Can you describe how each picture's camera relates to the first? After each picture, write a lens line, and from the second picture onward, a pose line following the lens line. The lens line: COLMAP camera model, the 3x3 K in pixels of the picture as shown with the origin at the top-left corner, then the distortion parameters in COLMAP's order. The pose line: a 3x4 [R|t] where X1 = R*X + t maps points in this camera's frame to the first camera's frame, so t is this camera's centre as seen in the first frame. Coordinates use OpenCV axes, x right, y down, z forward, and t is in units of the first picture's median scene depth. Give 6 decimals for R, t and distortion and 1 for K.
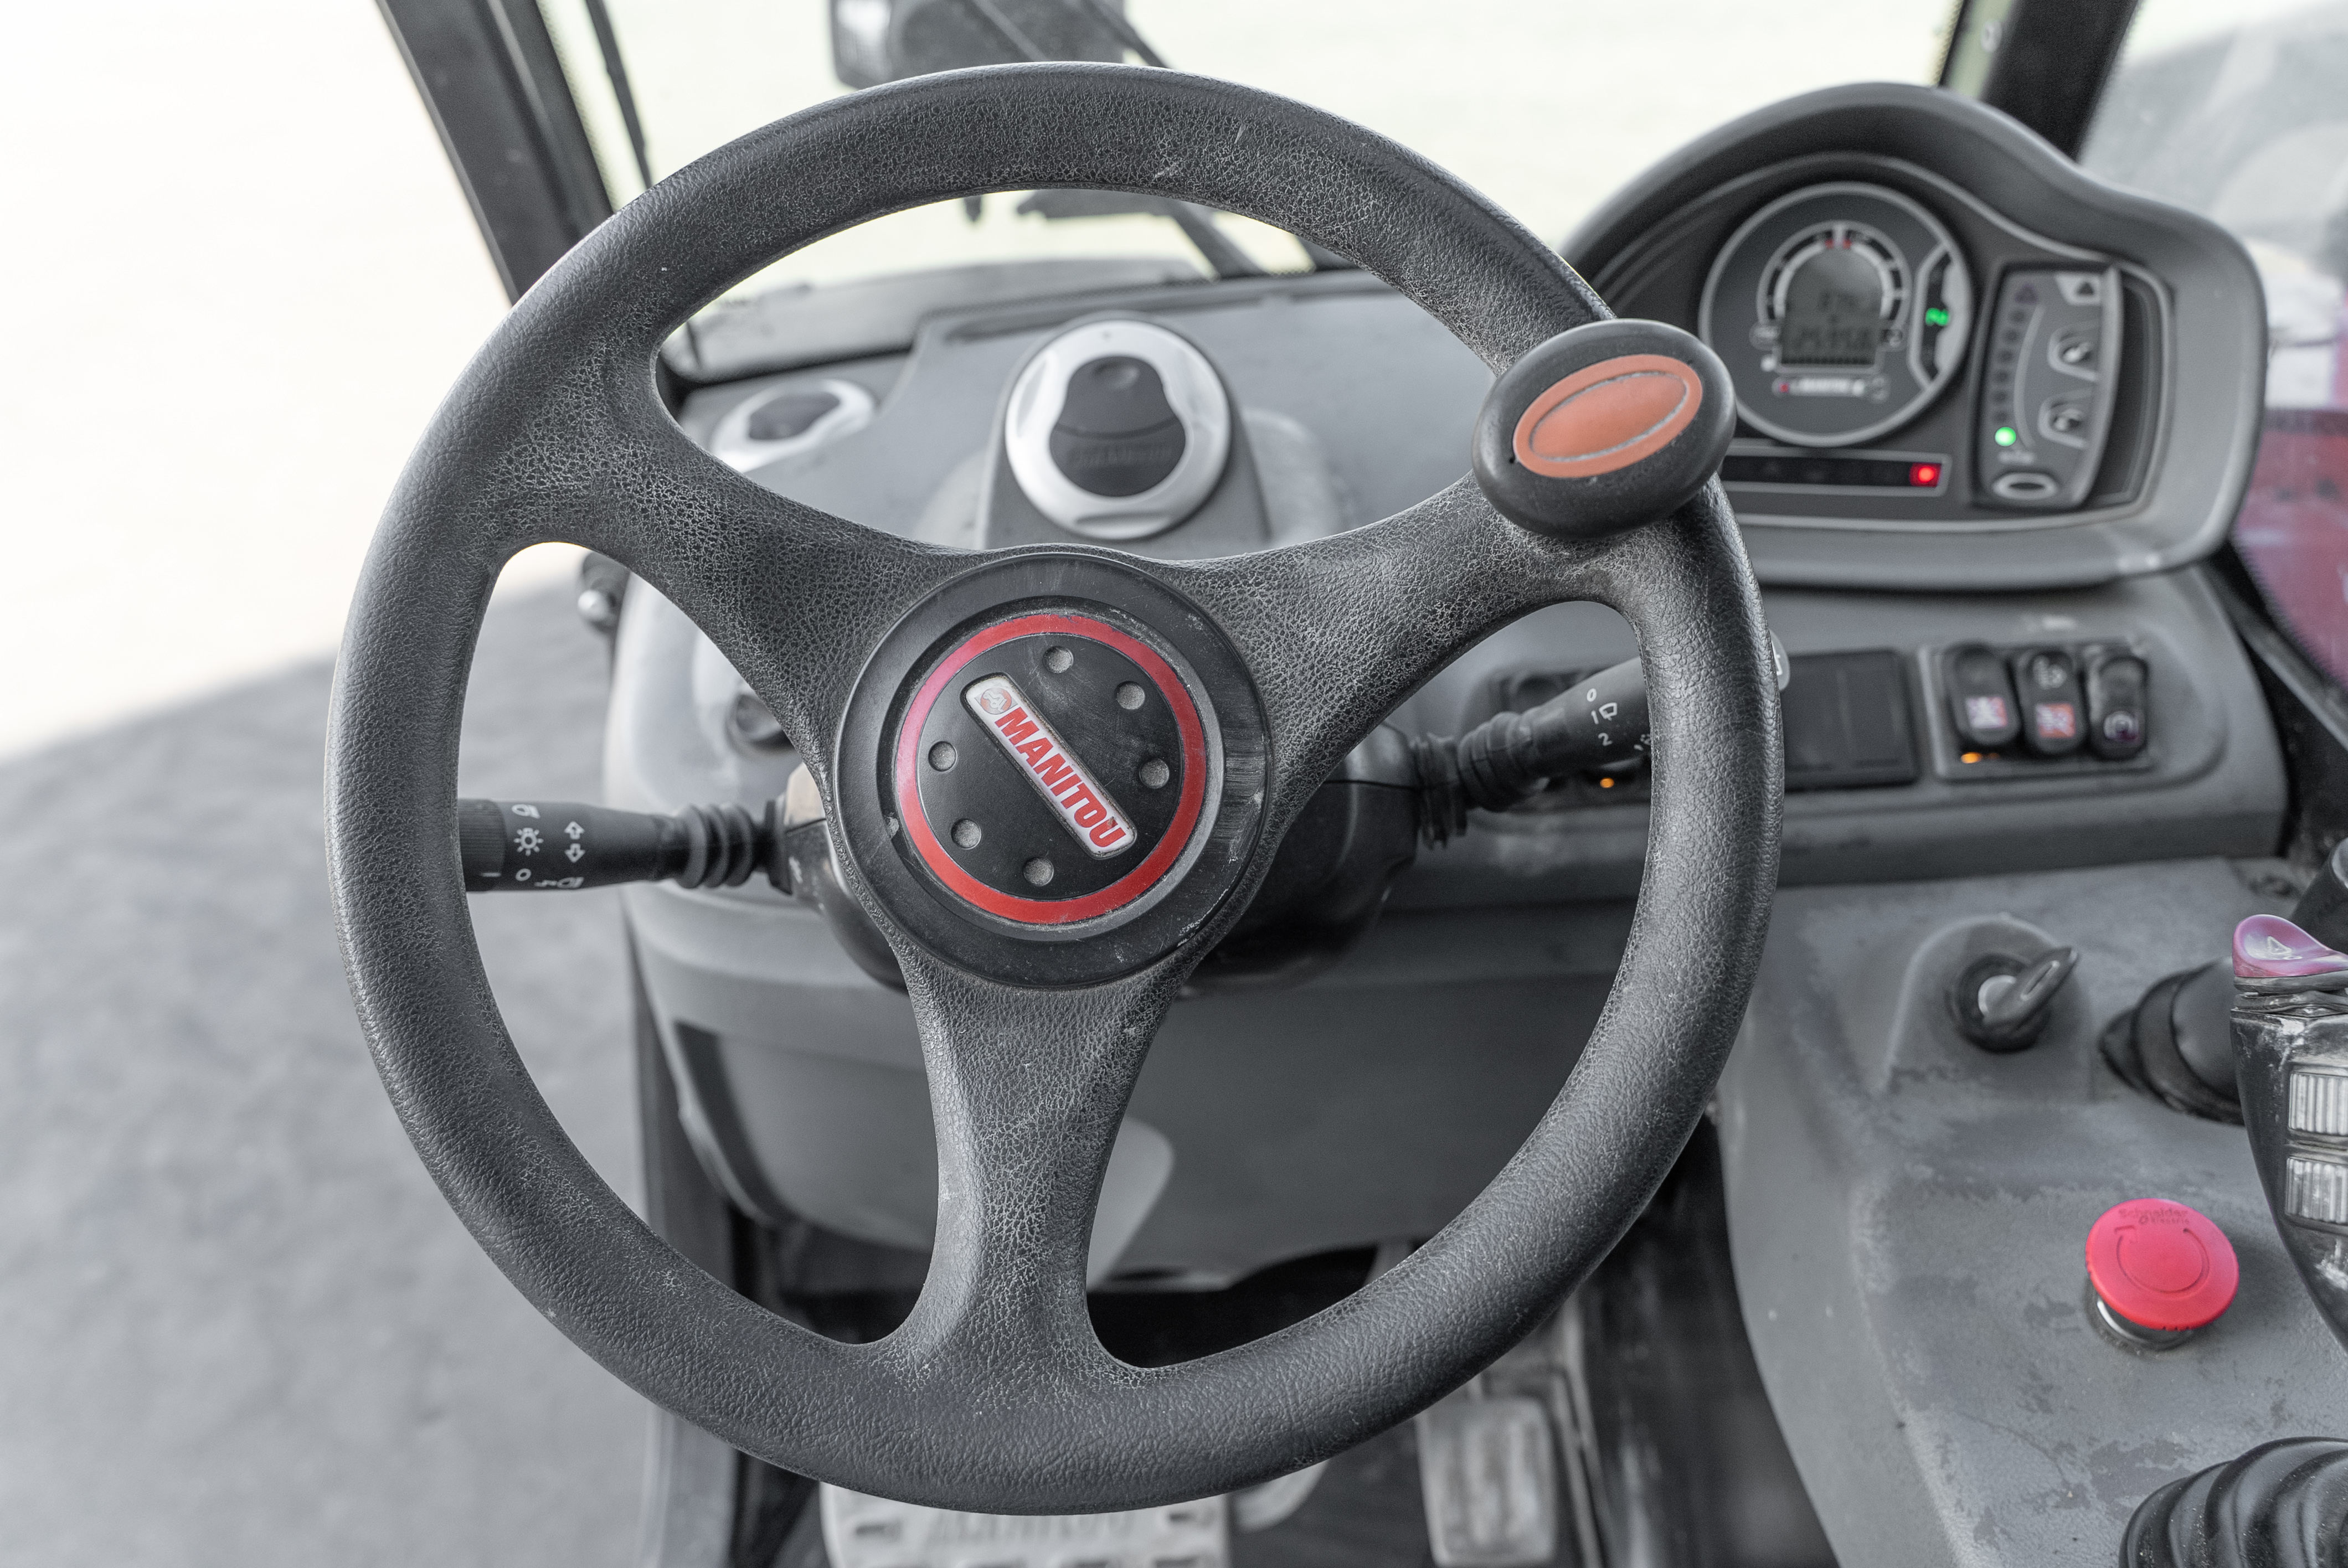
lens RADIAL K [[1828.0, 0, 1168.0], [0, 1828.0, 775.5], [0, 0, 1]] dist [-0.008055, -0.006955]
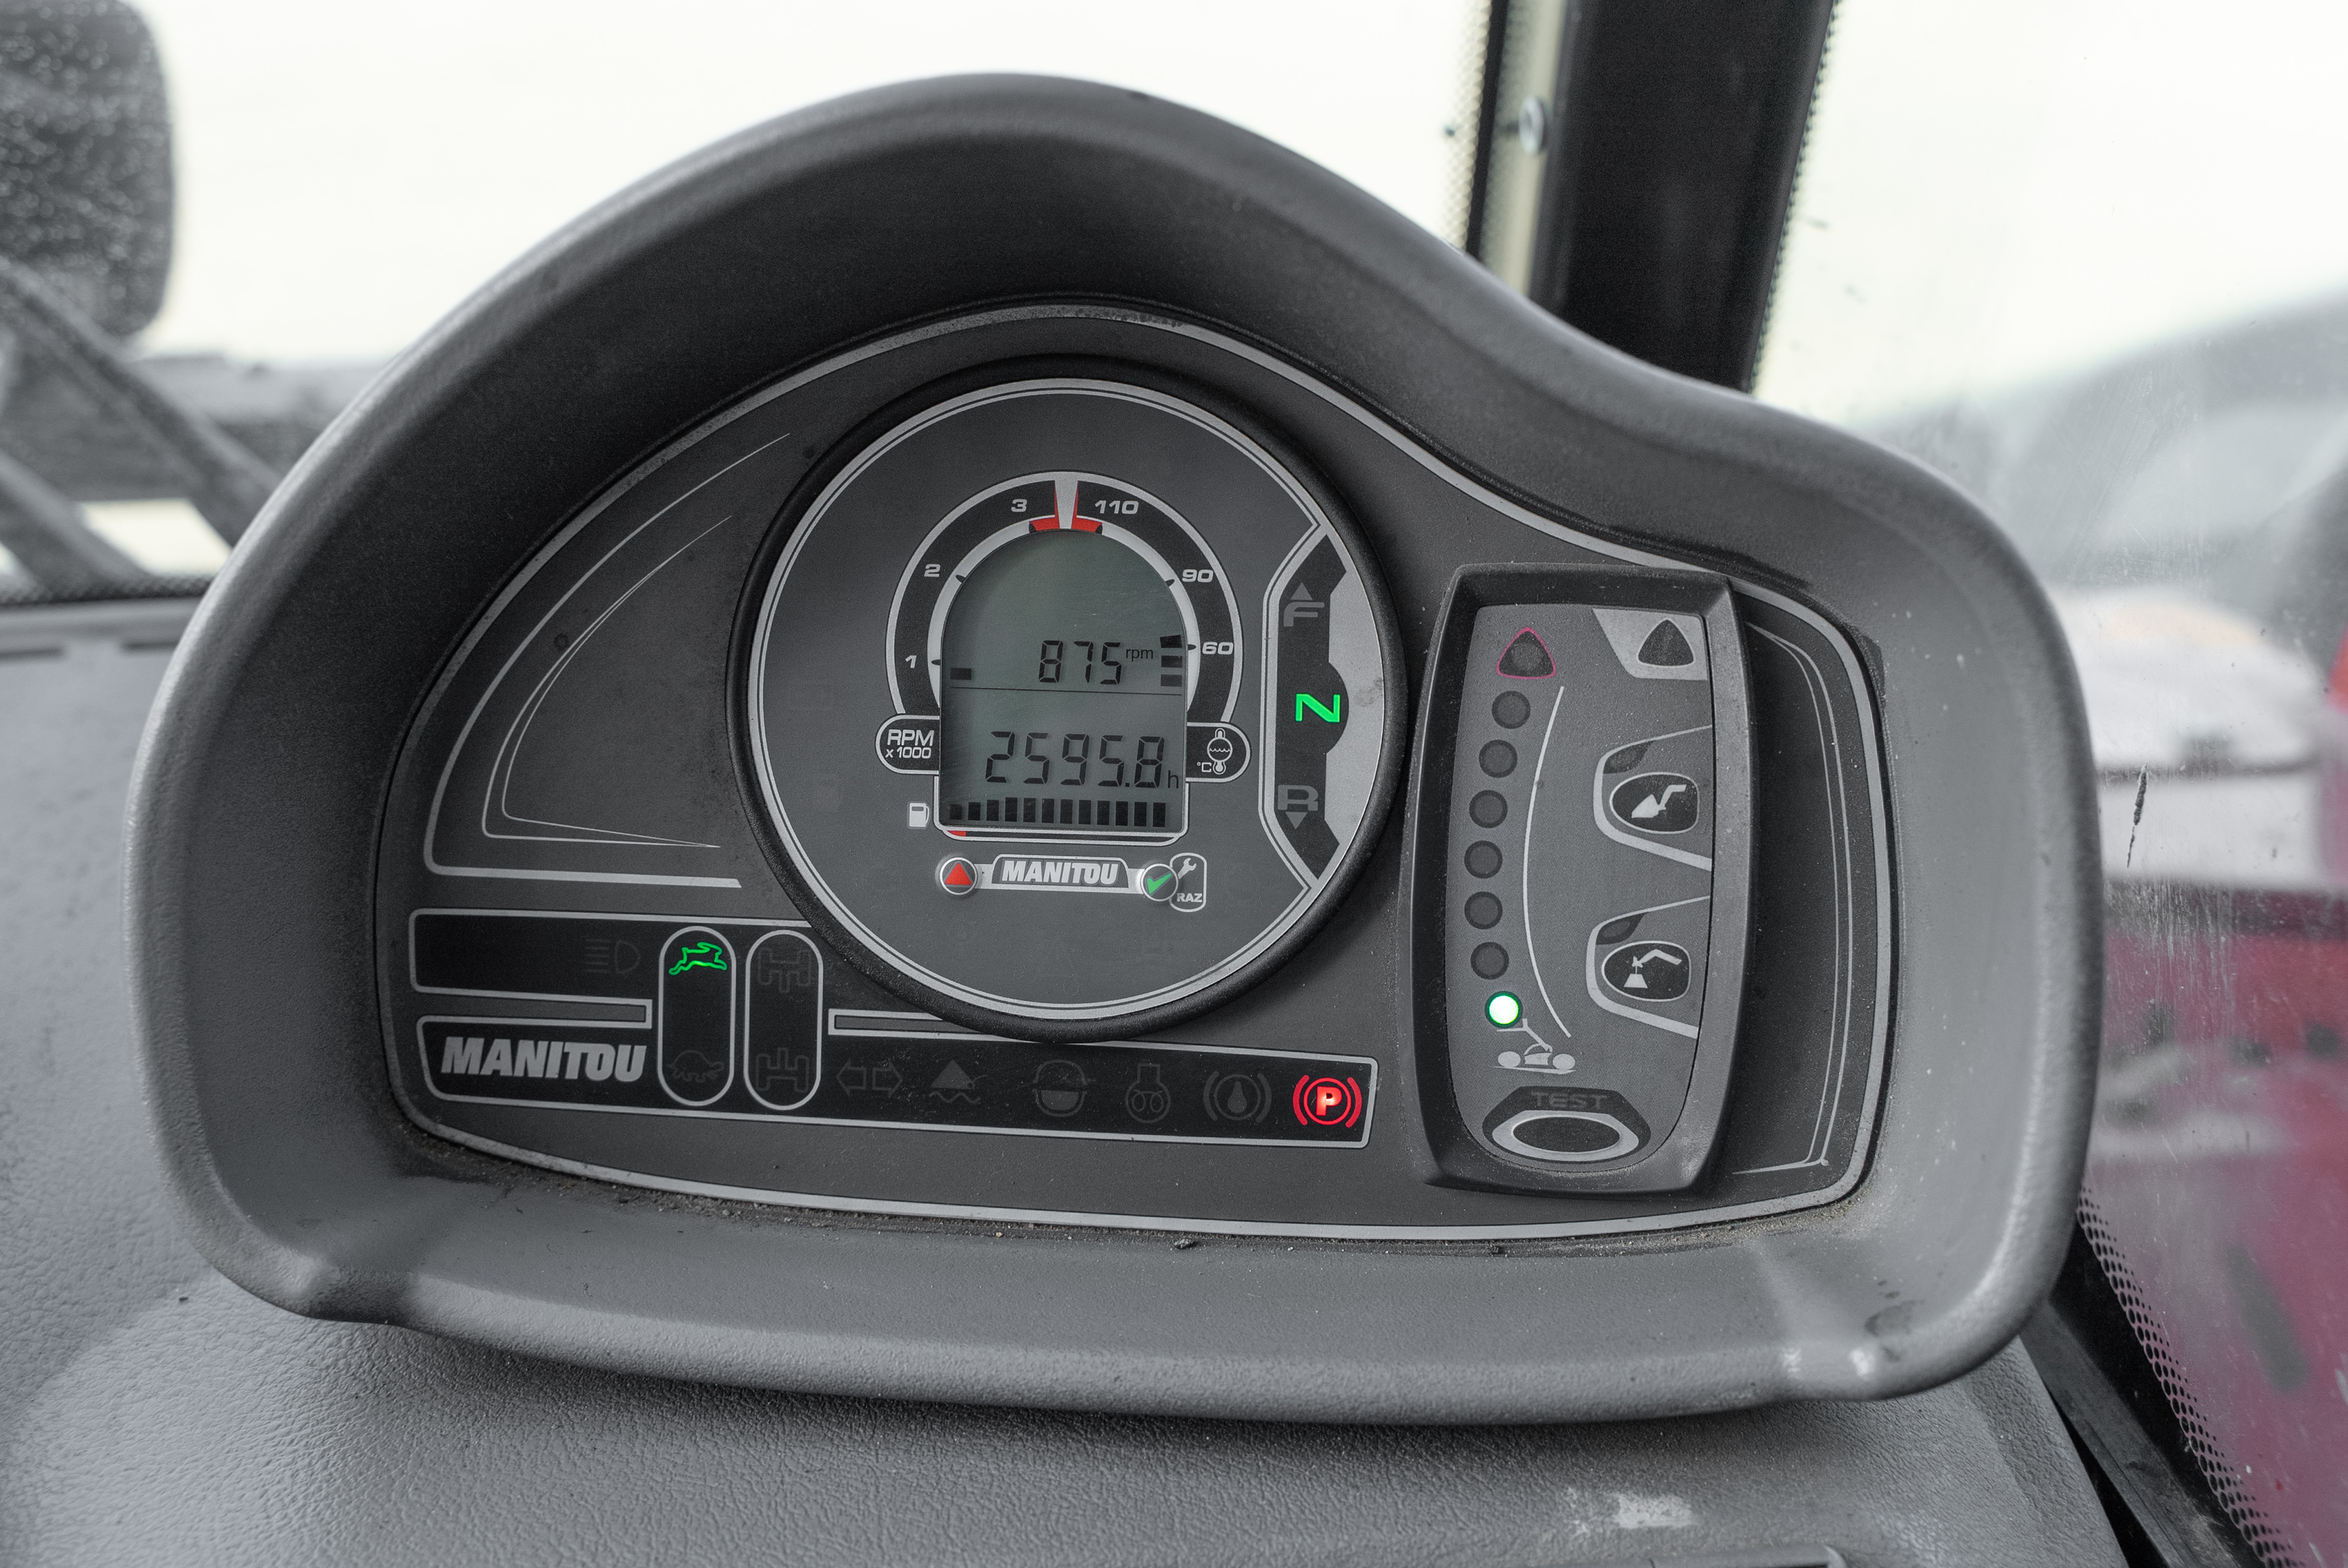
lens RADIAL K [[2630.8, 0, 1171.3], [0, 2630.8, 774.3], [0, 0, 1]] dist [-0.006270, 0.000000]
pose [[0.989956, 0.017283, 0.140318, 0.315473], [0.013285, 0.976736, -0.214034, -0.118123], [-0.140752, 0.213748, 0.966696, 0.466428]]
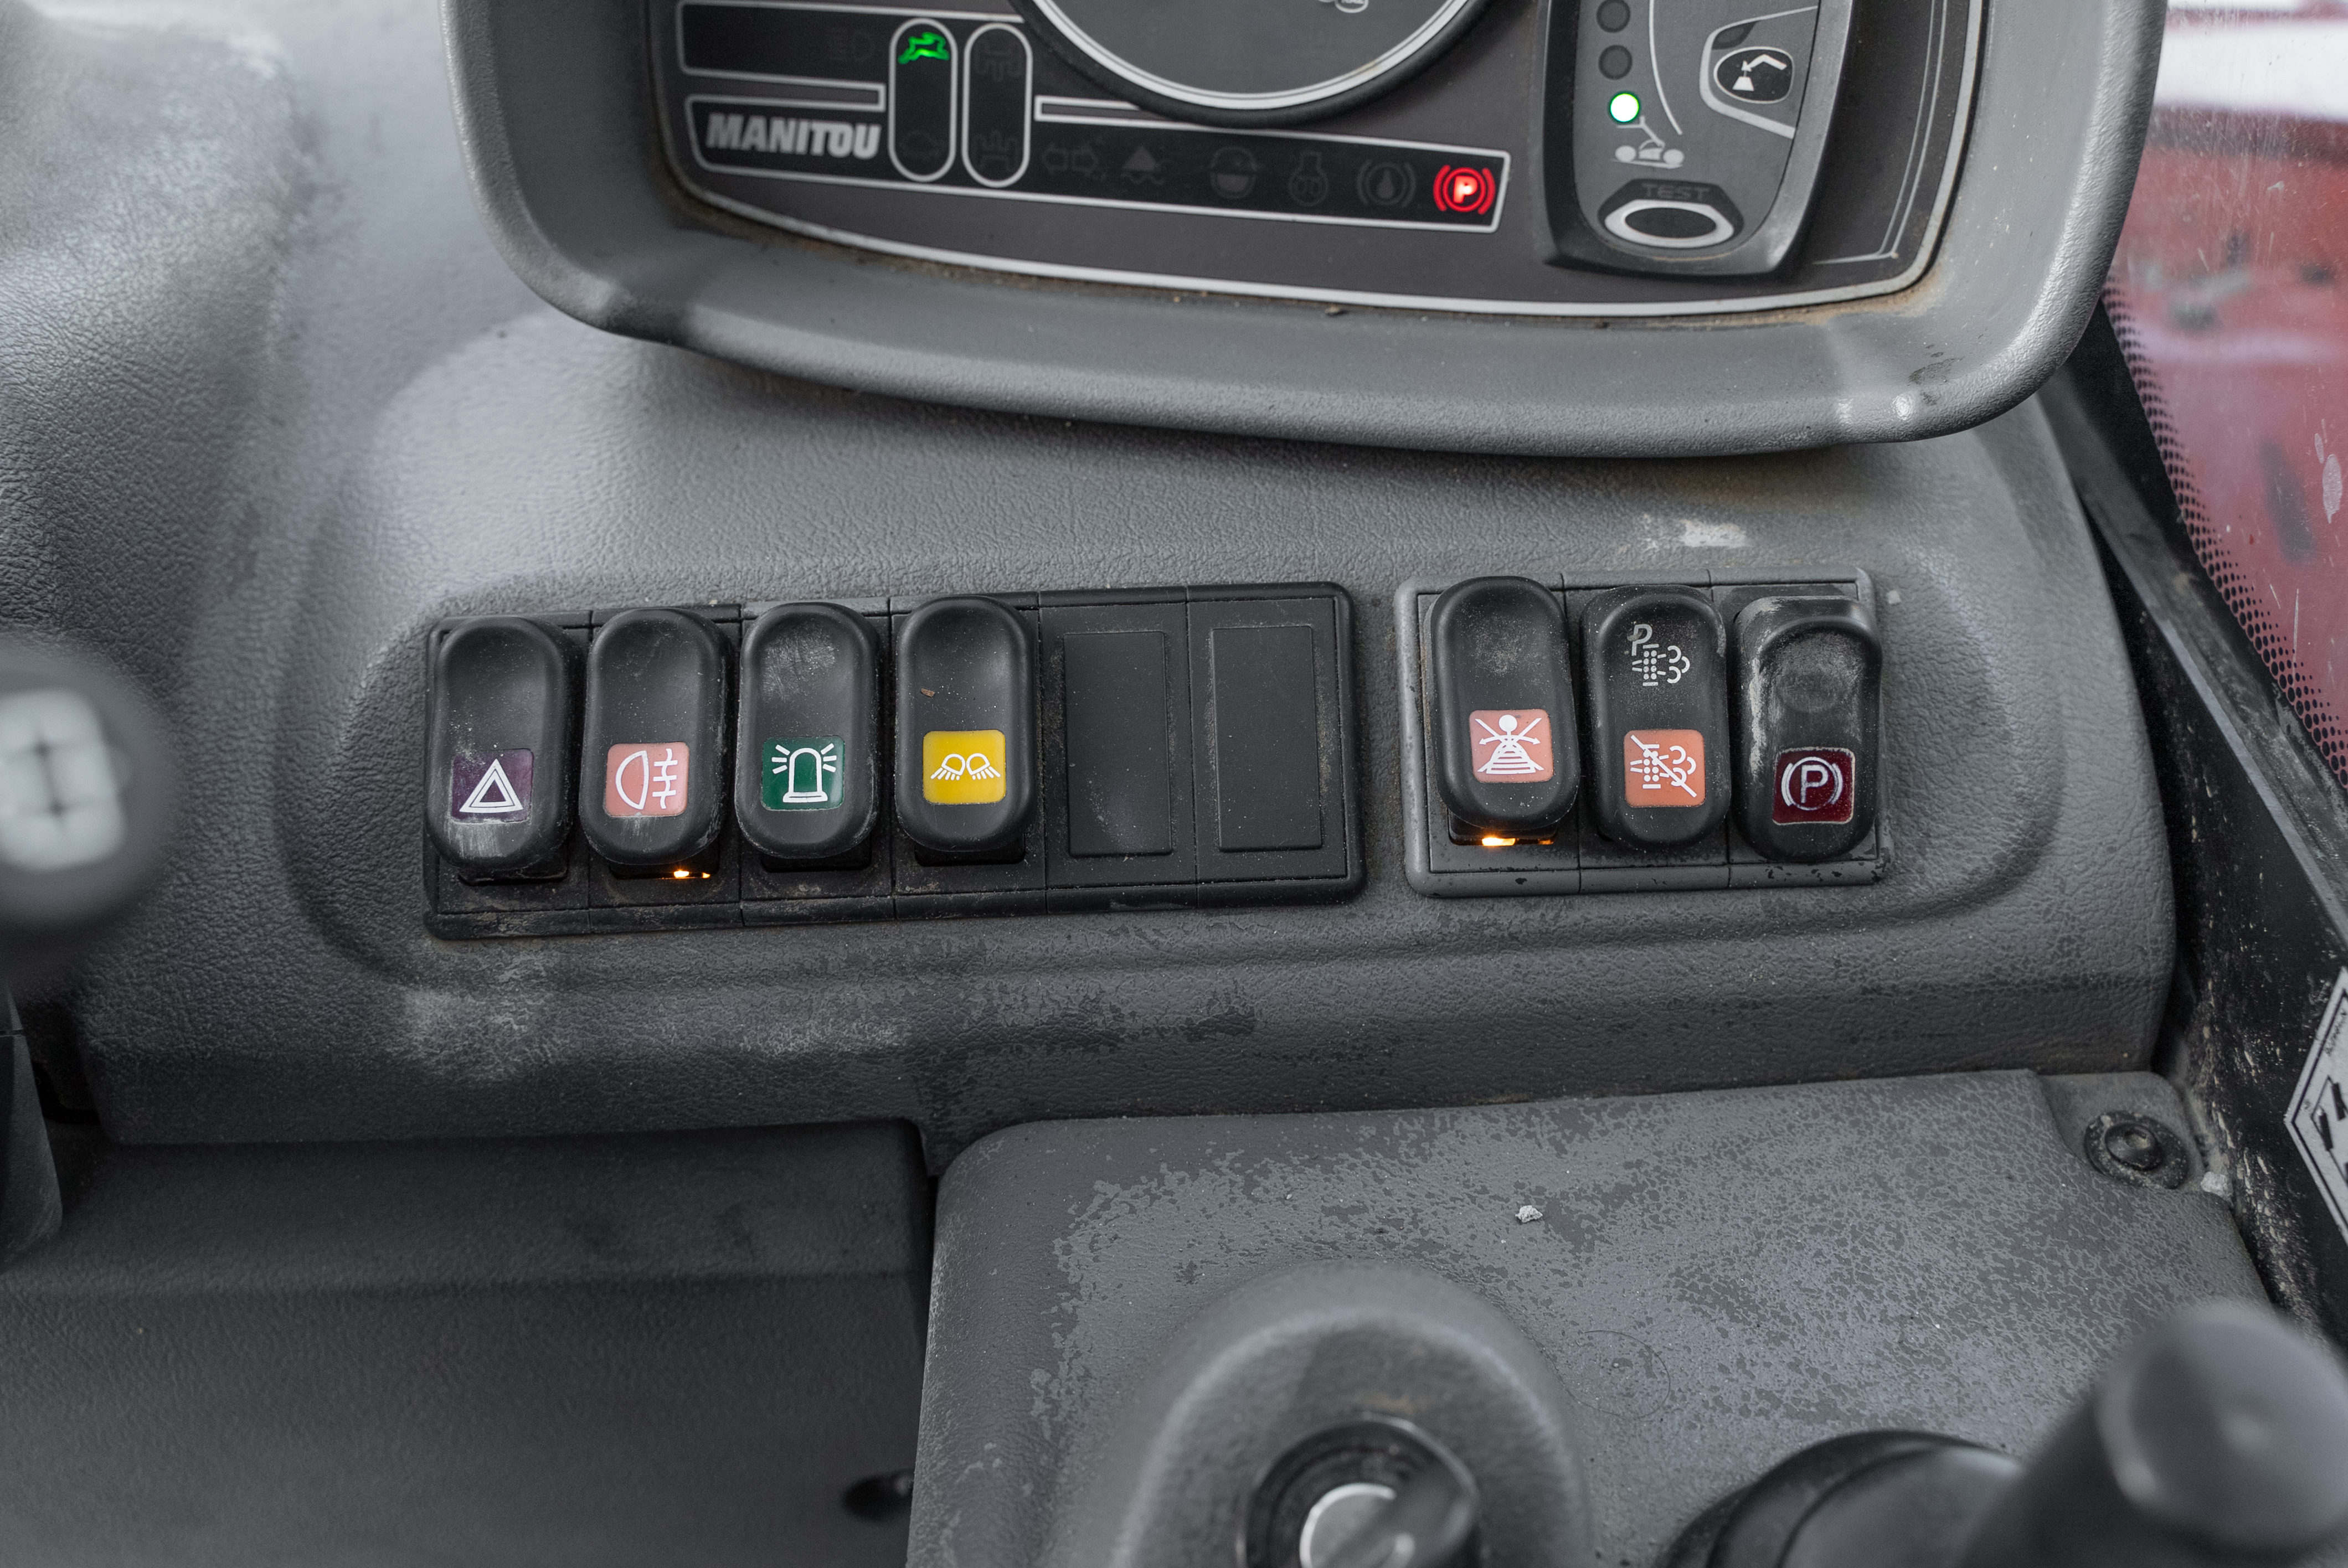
lens RADIAL K [[2350.5, 0, 1170.2], [0, 2350.5, 788.9], [0, 0, 1]] dist [-0.016569, 0.000000]
pose [[0.996839, 0.024528, 0.075566, 0.316254], [-0.030530, 0.996382, 0.079316, -0.064012], [-0.073347, -0.081373, 0.993981, 0.436960]]
